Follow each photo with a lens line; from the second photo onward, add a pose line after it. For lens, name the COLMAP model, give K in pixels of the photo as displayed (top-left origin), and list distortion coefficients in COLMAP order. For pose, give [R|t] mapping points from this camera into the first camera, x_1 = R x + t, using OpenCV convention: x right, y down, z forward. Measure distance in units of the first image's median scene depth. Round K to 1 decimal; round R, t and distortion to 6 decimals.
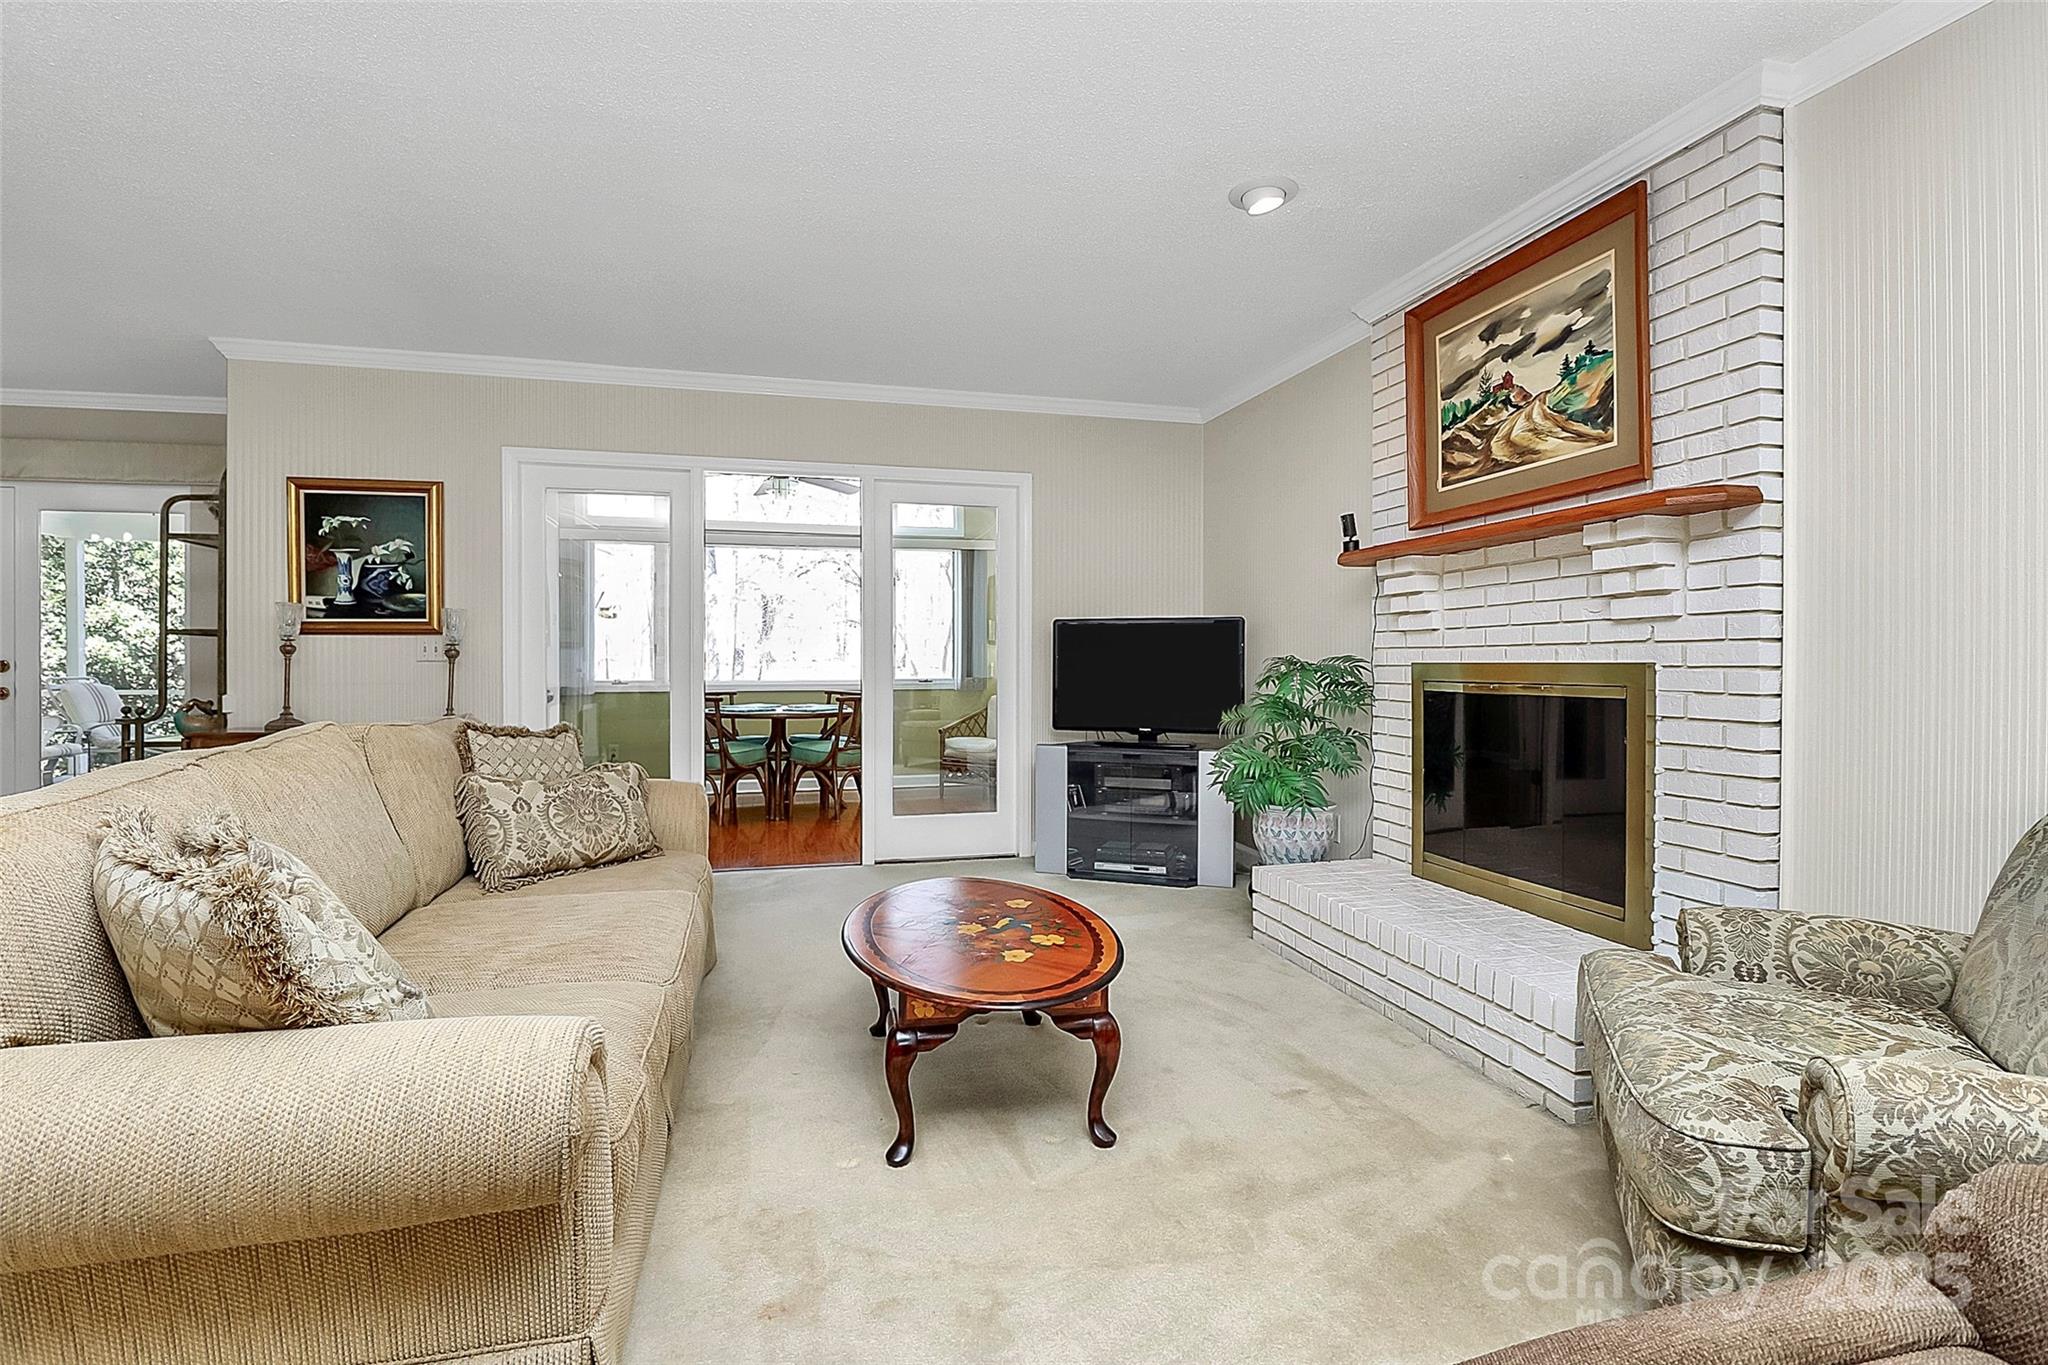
lens RADIAL K [[962.5, 0, 1026.0], [0, 962.5, 667.9], [0, 0, 1]] dist [-0.022949, -0.001448]
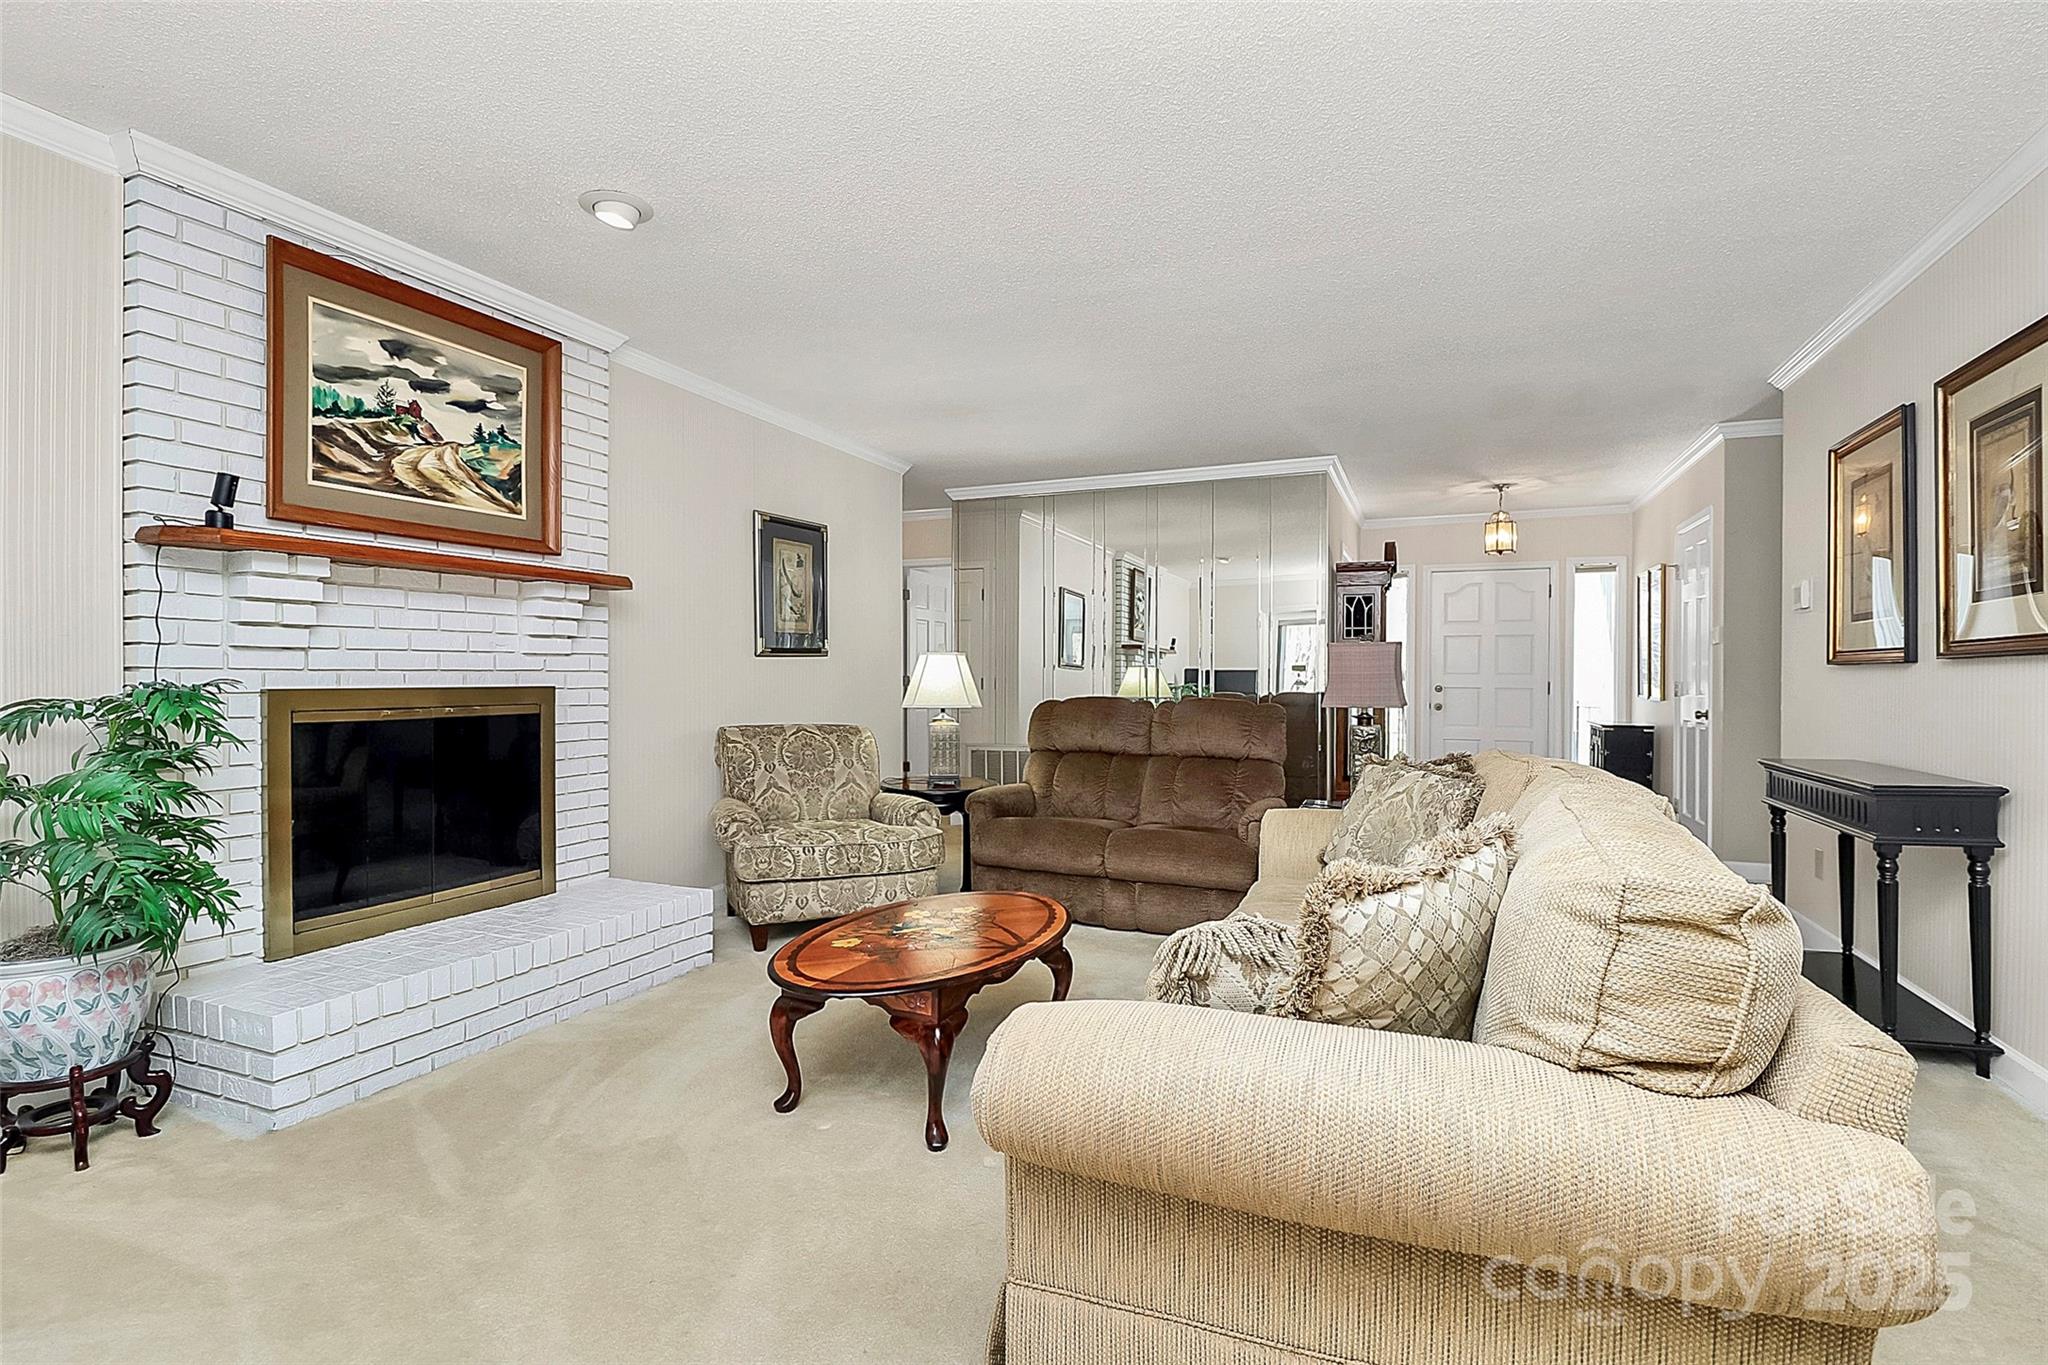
lens RADIAL K [[962.5, 0, 1028.8], [0, 962.5, 685.5], [0, 0, 1]] dist [-0.022949, -0.001448]
pose [[-0.790886, -0.002137, 0.611960, -0.641059], [0.005805, 0.999923, 0.010993, -0.014581], [-0.611936, 0.012246, -0.790812, 1.424143]]
